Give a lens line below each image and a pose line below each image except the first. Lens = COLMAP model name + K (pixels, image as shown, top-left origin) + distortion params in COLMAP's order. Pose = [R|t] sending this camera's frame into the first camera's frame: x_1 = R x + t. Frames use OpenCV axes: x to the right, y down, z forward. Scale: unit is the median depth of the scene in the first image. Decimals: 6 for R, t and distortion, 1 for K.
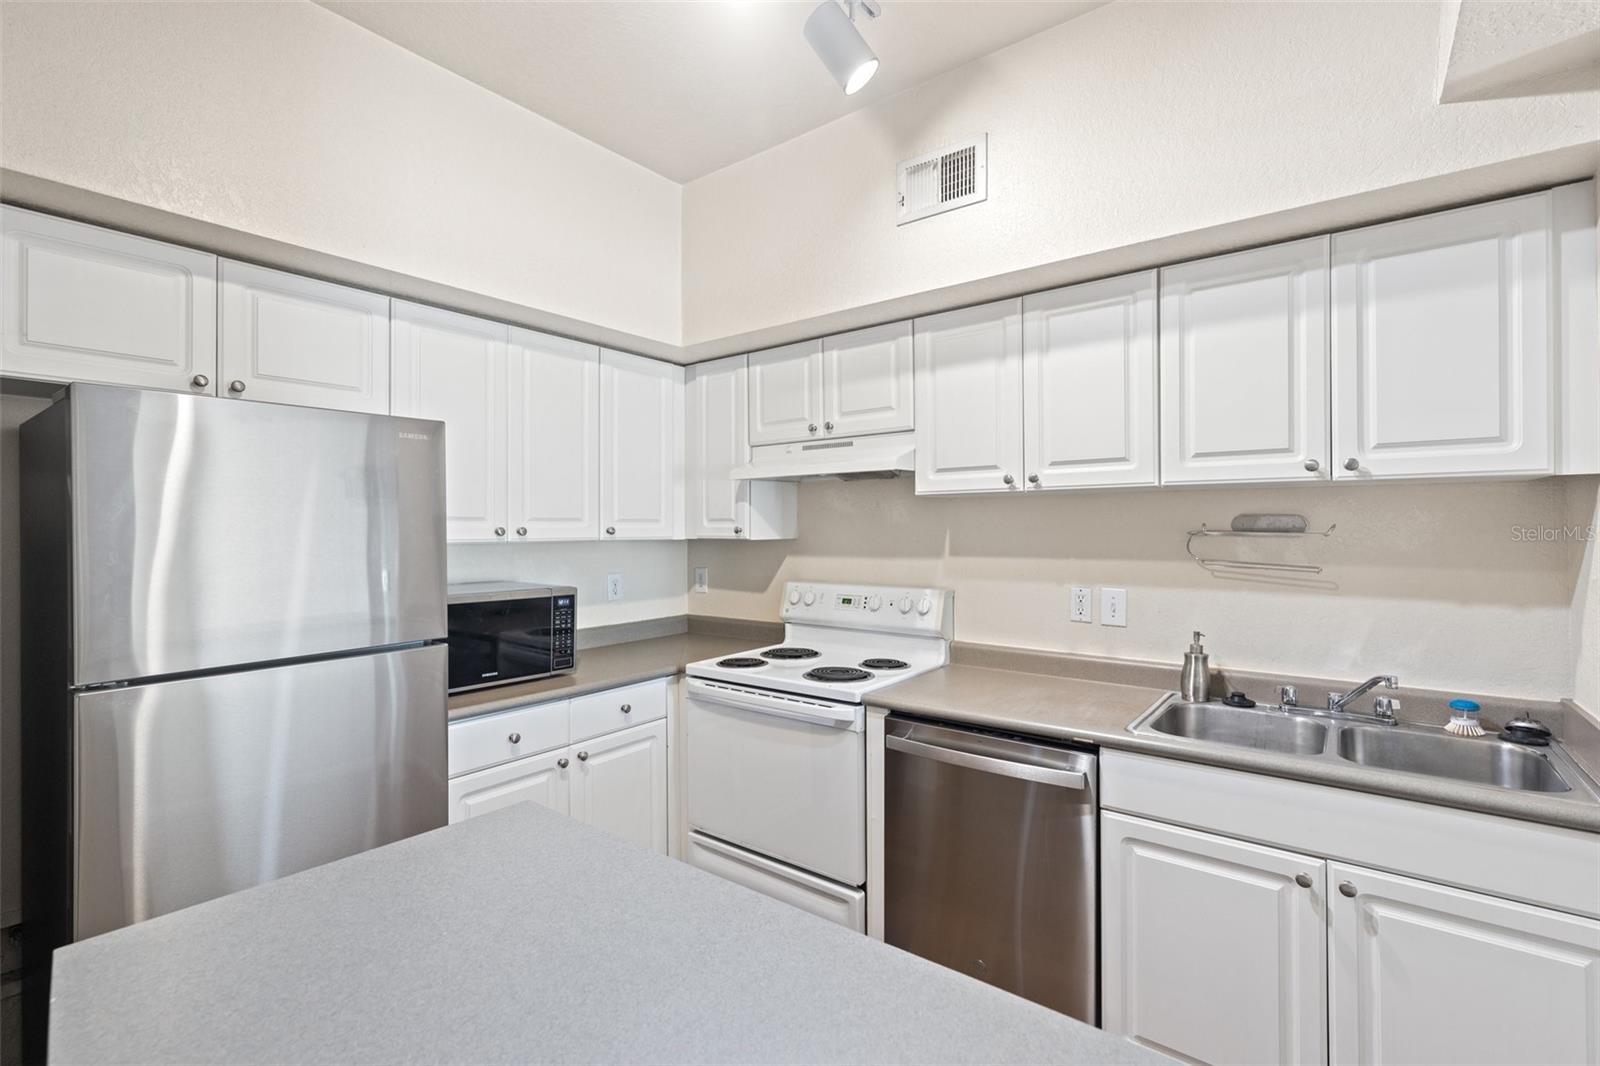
lens RADIAL K [[721.3, 0, 806.2], [0, 721.3, 523.0], [0, 0, 1]] dist [0.001183, -0.000658]
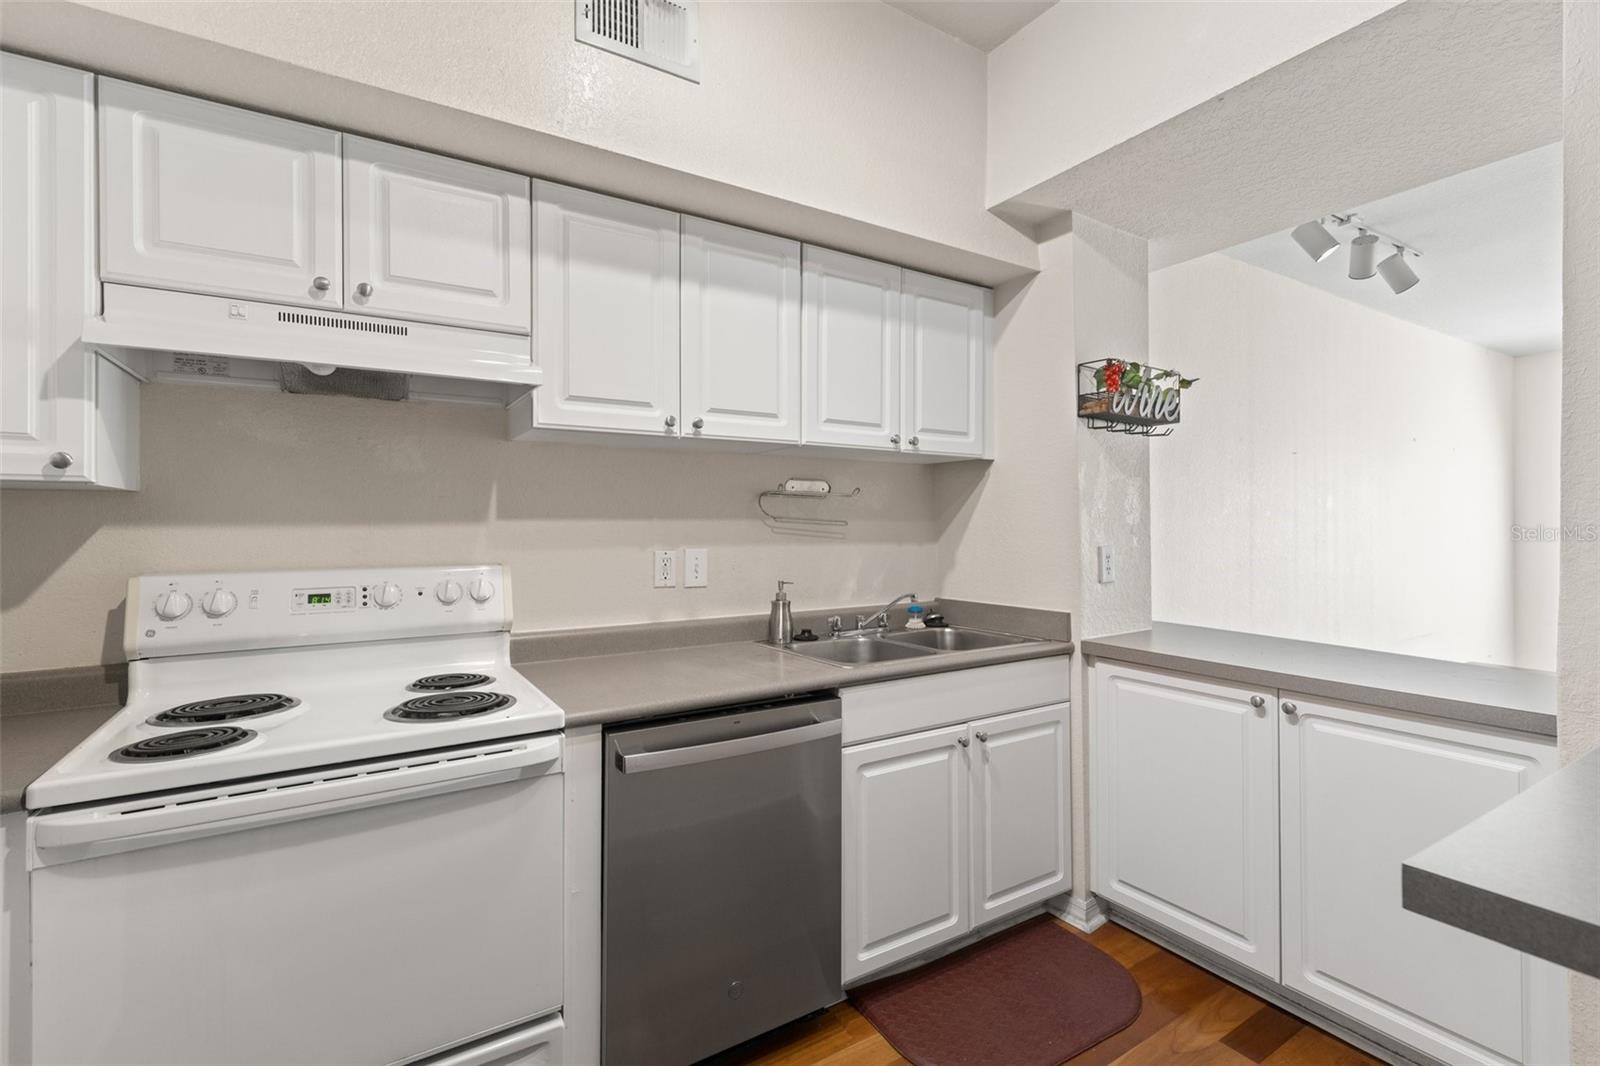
lens RADIAL K [[717.1, 0, 804.0], [0, 717.1, 526.7], [0, 0, 1]] dist [0.002308, -0.000949]
pose [[0.344255, 0.002051, 0.938874, -0.411819], [-0.002604, 0.999996, -0.001230, 0.057996], [-0.938872, -0.002022, 0.344259, 0.500710]]
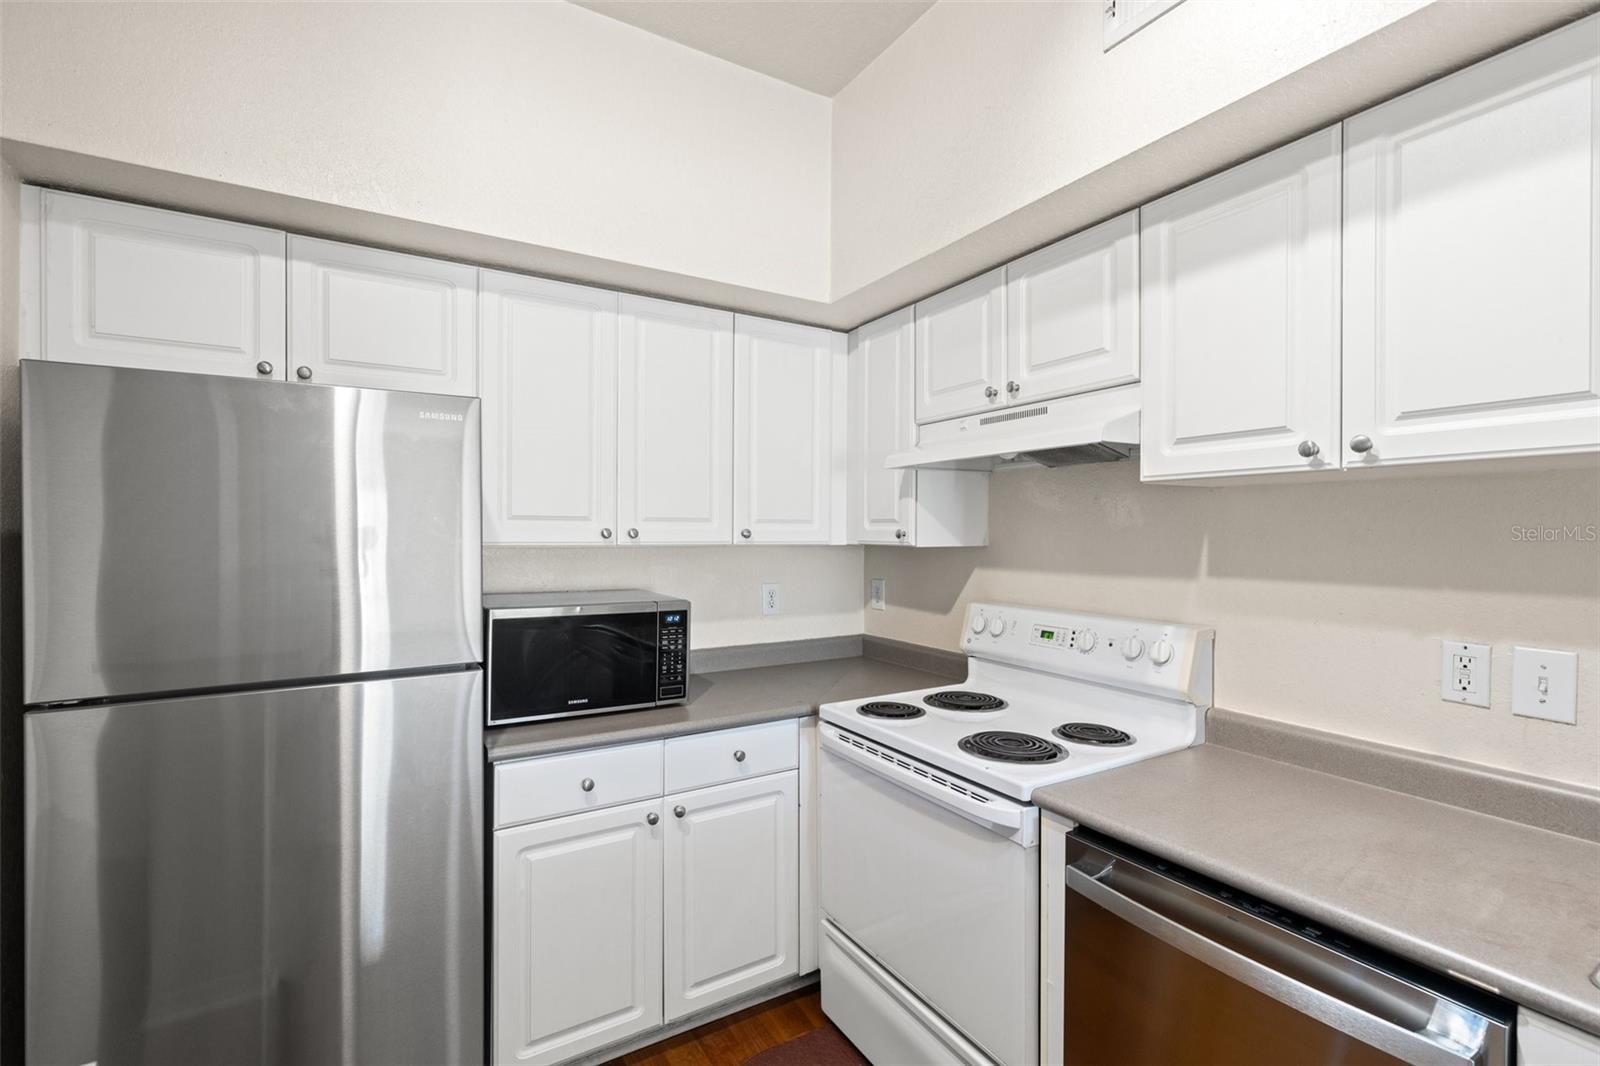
lens RADIAL K [[716.9, 0, 799.4], [0, 716.9, 535.0], [0, 0, 1]] dist [0.001873, -0.001003]
pose [[0.929565, 0.009063, -0.368548, 0.103446], [-0.004928, 0.999914, 0.012160, 0.002316], [0.368626, -0.009488, 0.929529, 0.289142]]
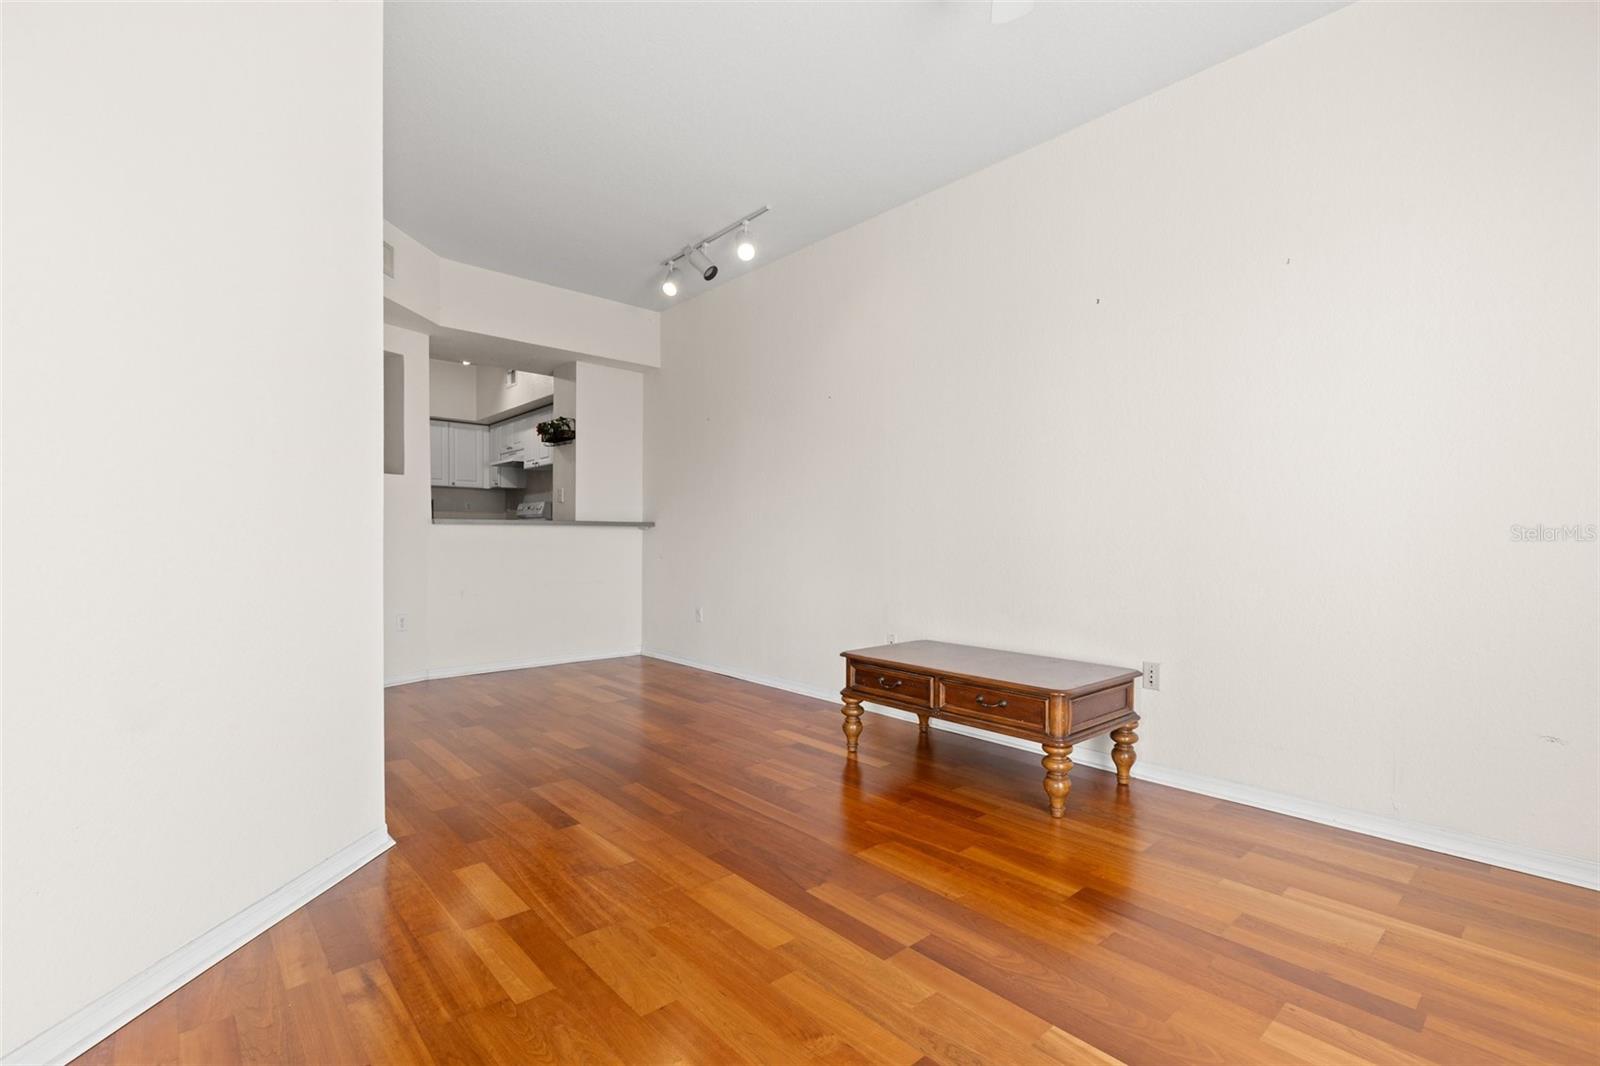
lens RADIAL K [[717.1, 0, 804.0], [0, 717.1, 526.7], [0, 0, 1]] dist [0.002308, -0.000949]
pose [[0.983545, 0.000990, -0.180659, 1.931905], [0.000119, 0.999981, 0.006124, 0.196319], [0.180662, -0.006045, 0.983527, -1.898139]]
